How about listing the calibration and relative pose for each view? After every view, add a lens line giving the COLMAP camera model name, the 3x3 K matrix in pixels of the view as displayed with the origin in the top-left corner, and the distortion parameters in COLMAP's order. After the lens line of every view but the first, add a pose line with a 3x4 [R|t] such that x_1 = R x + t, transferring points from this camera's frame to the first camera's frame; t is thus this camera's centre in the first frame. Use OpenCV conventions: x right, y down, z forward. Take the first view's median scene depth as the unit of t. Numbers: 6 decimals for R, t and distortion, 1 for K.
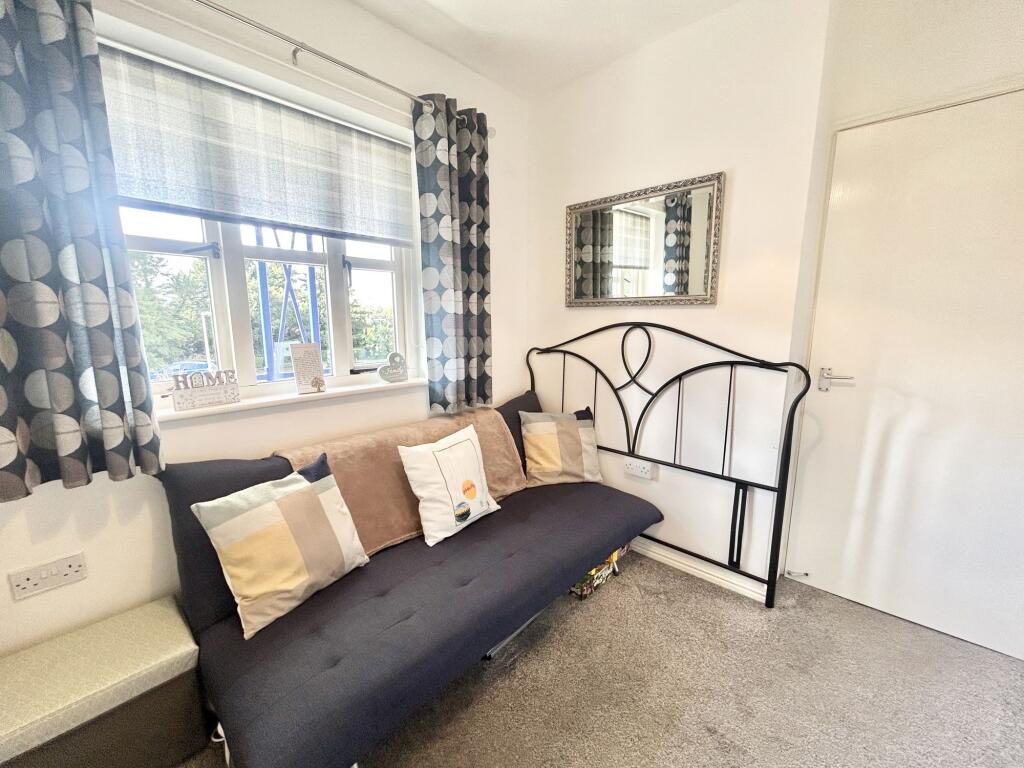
lens RADIAL K [[415.3, 0, 513.8], [0, 415.3, 383.3], [0, 0, 1]] dist [0.000583, 0.000377]
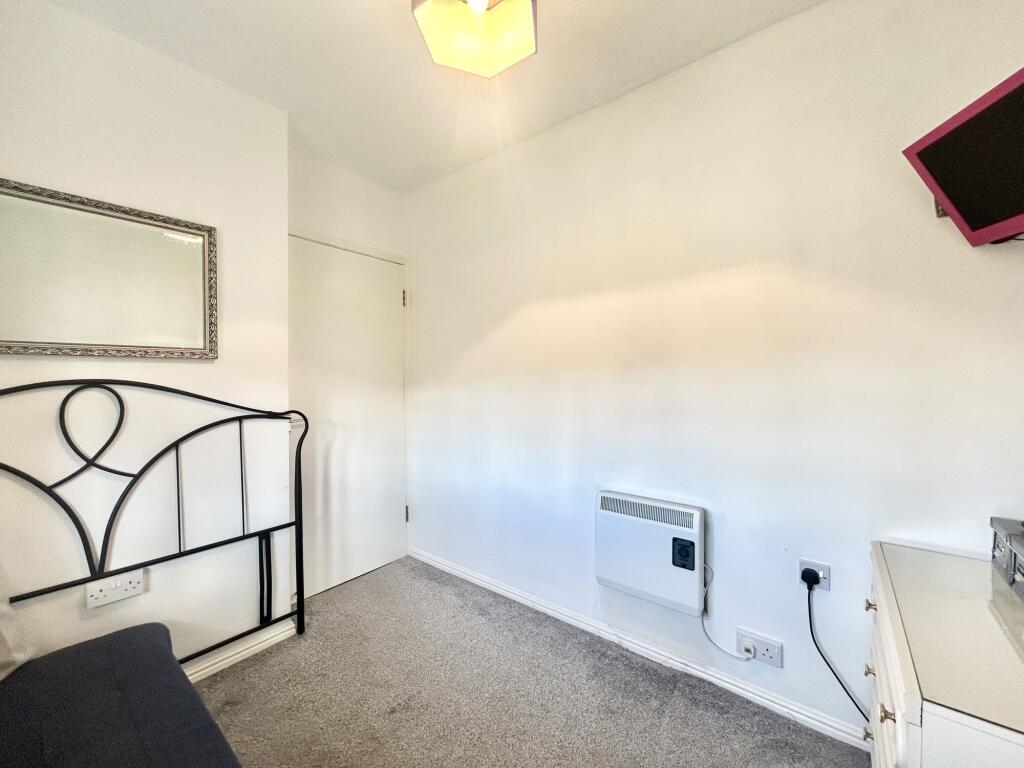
lens RADIAL K [[415.3, 0, 513.8], [0, 415.3, 383.3], [0, 0, 1]] dist [0.000583, 0.000377]
pose [[-0.070283, -0.013537, 0.997435, -0.504593], [0.169473, 0.985210, 0.025313, -0.044335], [-0.983026, 0.170817, -0.066949, 0.400164]]
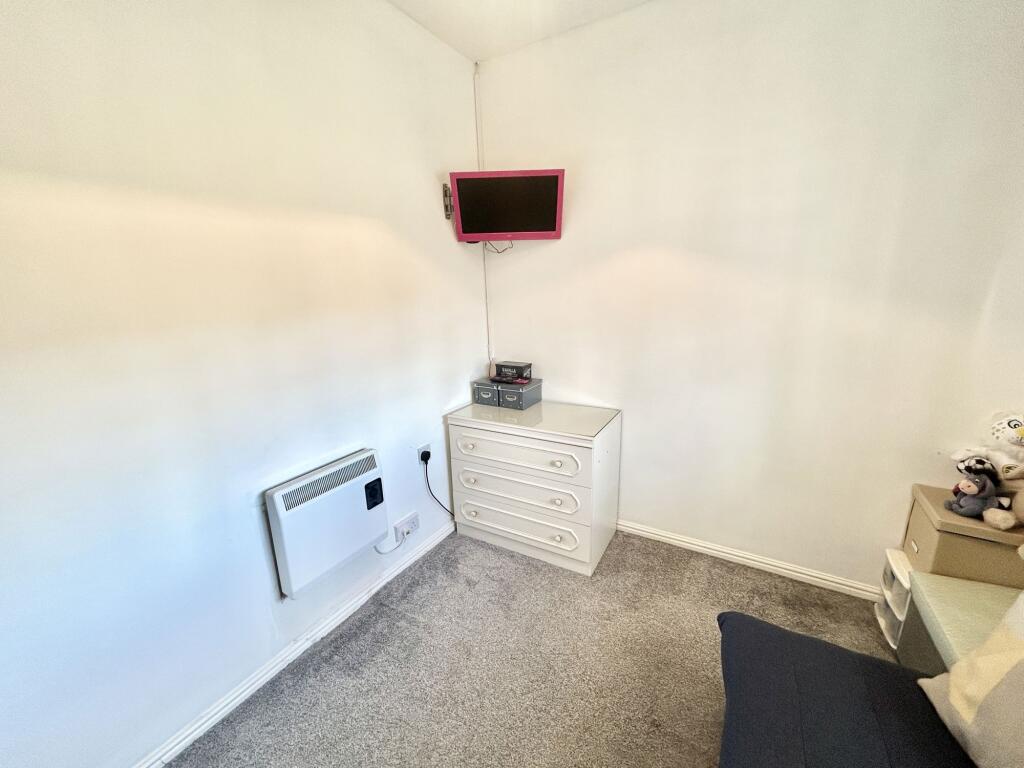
lens RADIAL K [[412.5, 0, 509.7], [0, 412.5, 386.1], [0, 0, 1]] dist [-0.001741, -0.000118]
pose [[-0.977673, 0.082521, -0.193253, 0.232754], [0.001625, 0.922606, 0.385740, -0.192199], [0.210128, 0.376813, -0.902141, 0.878921]]
